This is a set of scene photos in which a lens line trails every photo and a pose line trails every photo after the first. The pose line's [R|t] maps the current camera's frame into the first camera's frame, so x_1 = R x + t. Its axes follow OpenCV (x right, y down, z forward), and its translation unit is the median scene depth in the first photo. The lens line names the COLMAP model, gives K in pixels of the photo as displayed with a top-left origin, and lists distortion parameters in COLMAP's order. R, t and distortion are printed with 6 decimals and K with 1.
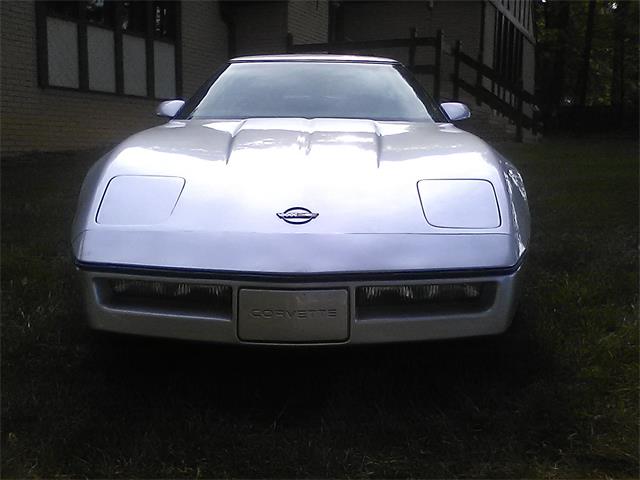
lens RADIAL K [[684.5, 0, 320.0], [0, 684.5, 240.0], [0, 0, 1]] dist [0.164734, -0.475678]
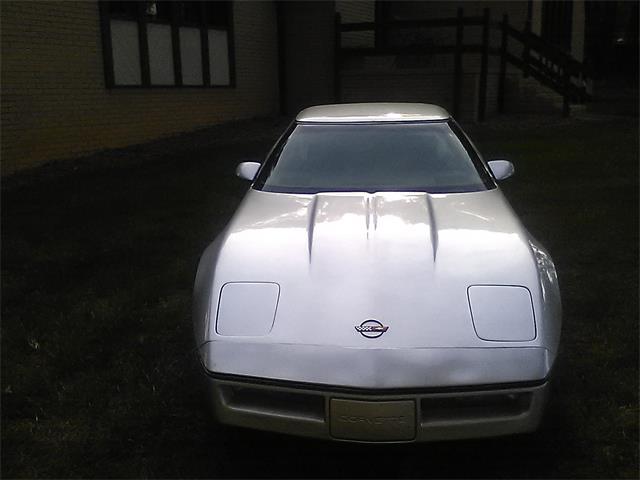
lens RADIAL K [[684.5, 0, 320.0], [0, 684.5, 240.0], [0, 0, 1]] dist [0.164734, -0.475678]
pose [[0.997858, -0.010733, -0.064532, -0.040252], [0.016195, 0.996274, 0.084716, -0.274535], [0.063382, -0.085580, 0.994313, -0.228336]]
